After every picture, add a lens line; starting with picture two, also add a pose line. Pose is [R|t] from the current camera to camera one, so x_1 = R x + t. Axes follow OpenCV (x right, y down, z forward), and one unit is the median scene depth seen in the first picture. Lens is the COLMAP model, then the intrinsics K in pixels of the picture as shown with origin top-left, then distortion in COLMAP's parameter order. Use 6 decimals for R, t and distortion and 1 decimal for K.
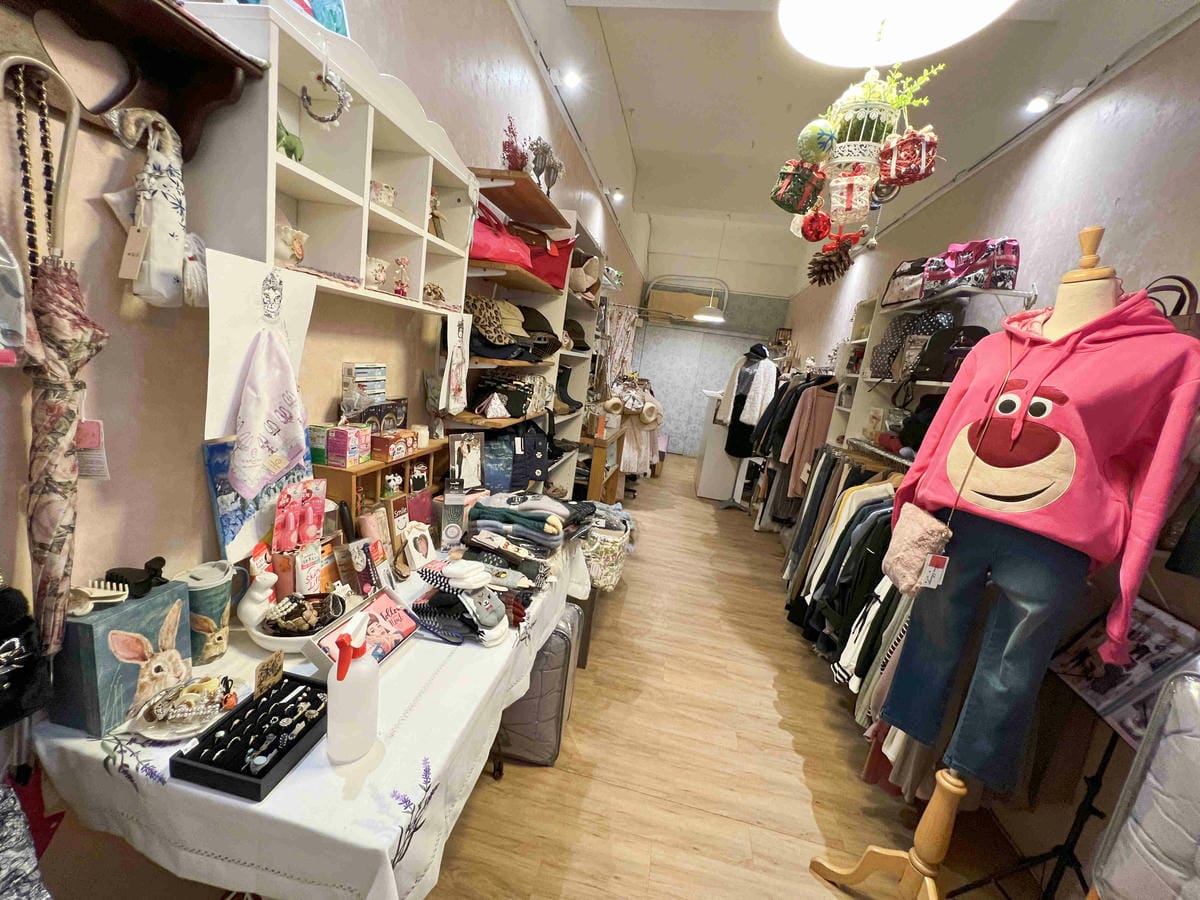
lens RADIAL K [[481.7, 0, 599.0], [0, 481.7, 452.6], [0, 0, 1]] dist [0.002969, 0.000452]
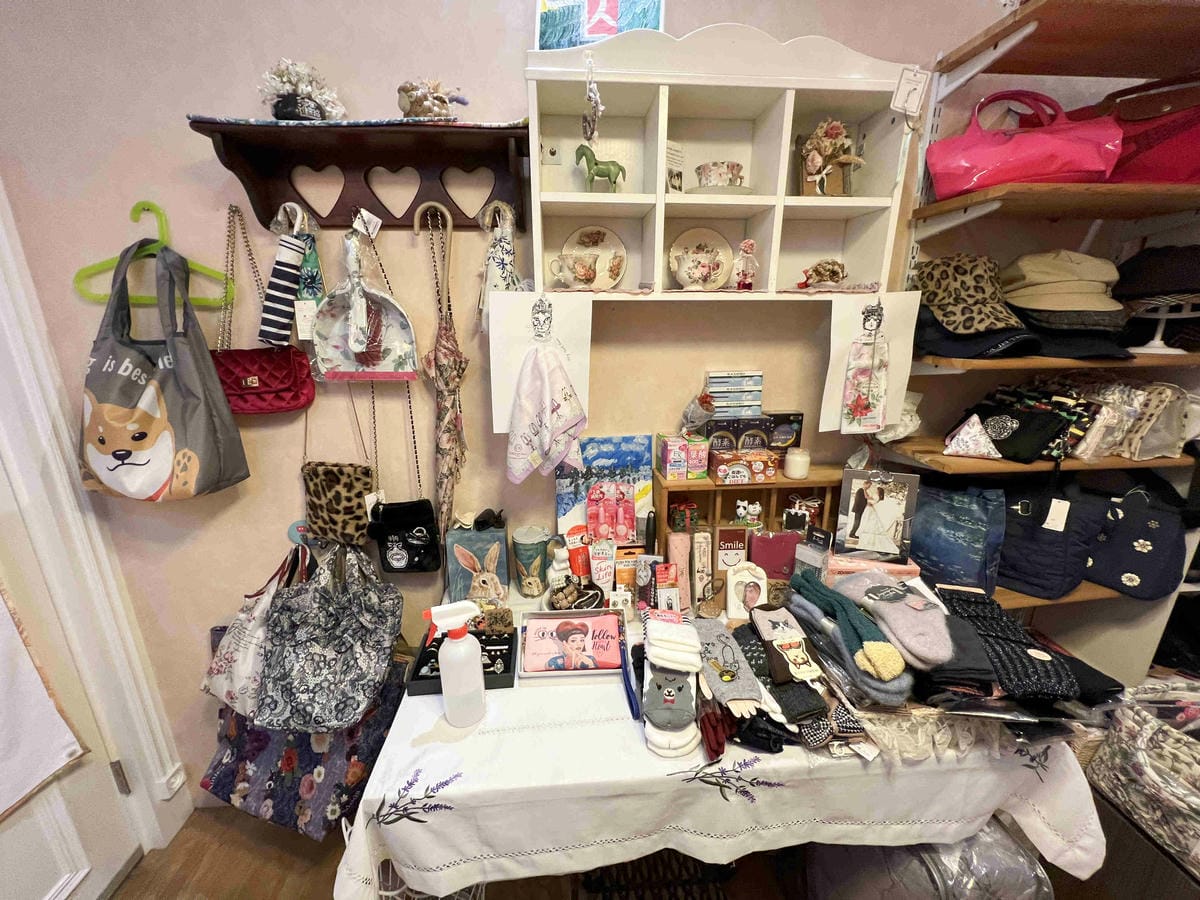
lens RADIAL K [[481.7, 0, 597.8], [0, 481.7, 451.5], [0, 0, 1]] dist [0.002969, 0.000452]
pose [[0.250282, 0.137866, -0.958307, 0.324301], [-0.152719, 0.983040, 0.101538, -0.090684], [0.956052, 0.120939, 0.267092, 0.529253]]
